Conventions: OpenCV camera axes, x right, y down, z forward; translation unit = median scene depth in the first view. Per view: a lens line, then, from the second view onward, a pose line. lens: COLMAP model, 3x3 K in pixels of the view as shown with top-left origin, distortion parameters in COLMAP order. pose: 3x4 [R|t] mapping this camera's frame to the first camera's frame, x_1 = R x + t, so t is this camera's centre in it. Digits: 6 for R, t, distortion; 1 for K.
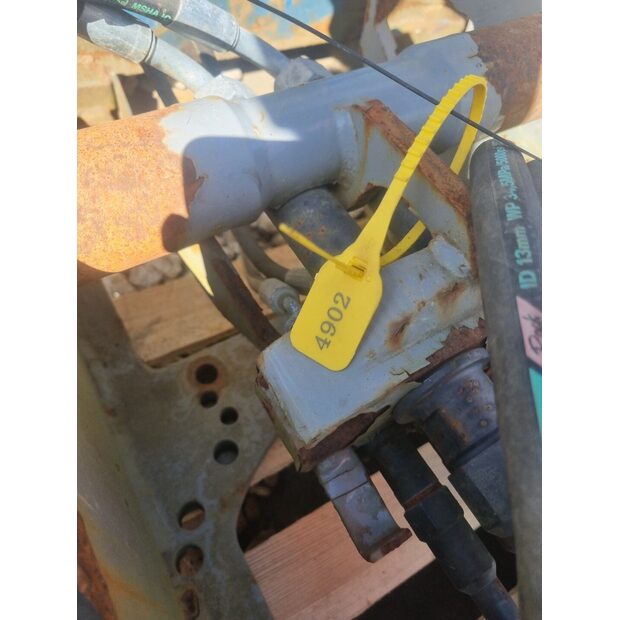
lens RADIAL K [[491.4, 0, 317.3], [0, 491.4, 299.7], [0, 0, 1]] dist [-0.001432, -0.001201]
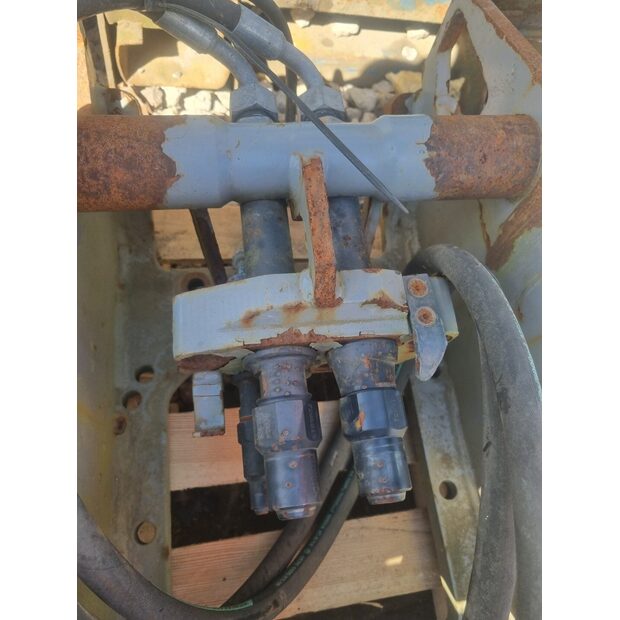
lens RADIAL K [[475.9, 0, 313.6], [0, 475.9, 307.9], [0, 0, 1]] dist [0.011434, -0.002235]
pose [[0.915753, 0.384777, -0.115513, 0.303634], [-0.360671, 0.914064, 0.185480, -0.188935], [0.176955, -0.128191, 0.975835, -0.271303]]
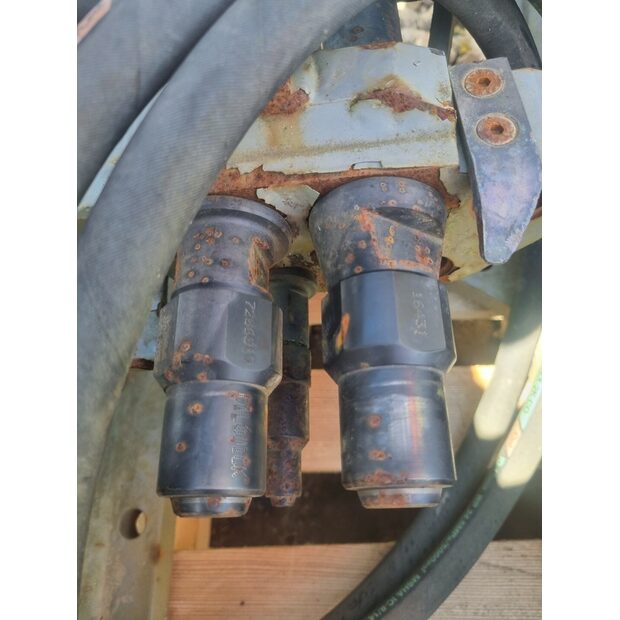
lens RADIAL K [[482.5, 0, 319.2], [0, 482.5, 305.8], [0, 0, 1]] dist [0.002335, 0.000714]
pose [[0.842904, 0.369292, -0.391327, 0.511378], [-0.282571, 0.922736, 0.262130, 0.010602], [0.457894, -0.110372, 0.882129, 0.202920]]
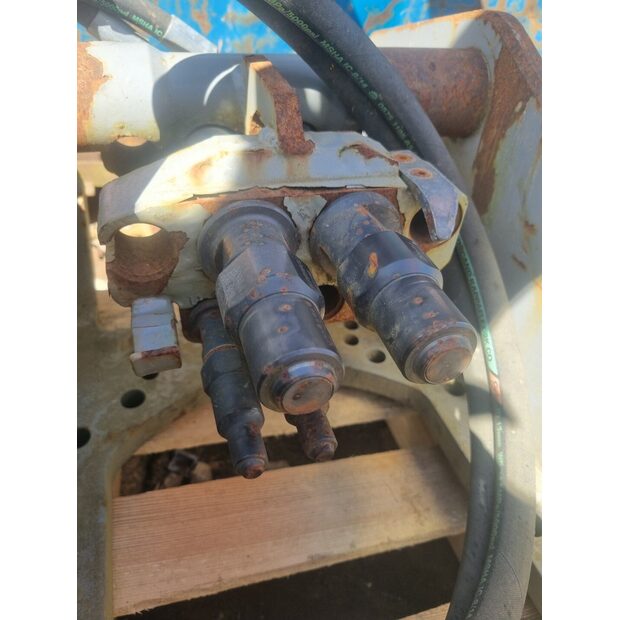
lens RADIAL K [[475.9, 0, 313.6], [0, 475.9, 307.9], [0, 0, 1]] dist [0.011434, -0.002235]
pose [[0.973102, 0.135271, -0.186478, 0.411635], [-0.184503, 0.942330, -0.279234, 0.388985], [0.137952, 0.306129, 0.941942, 0.022996]]
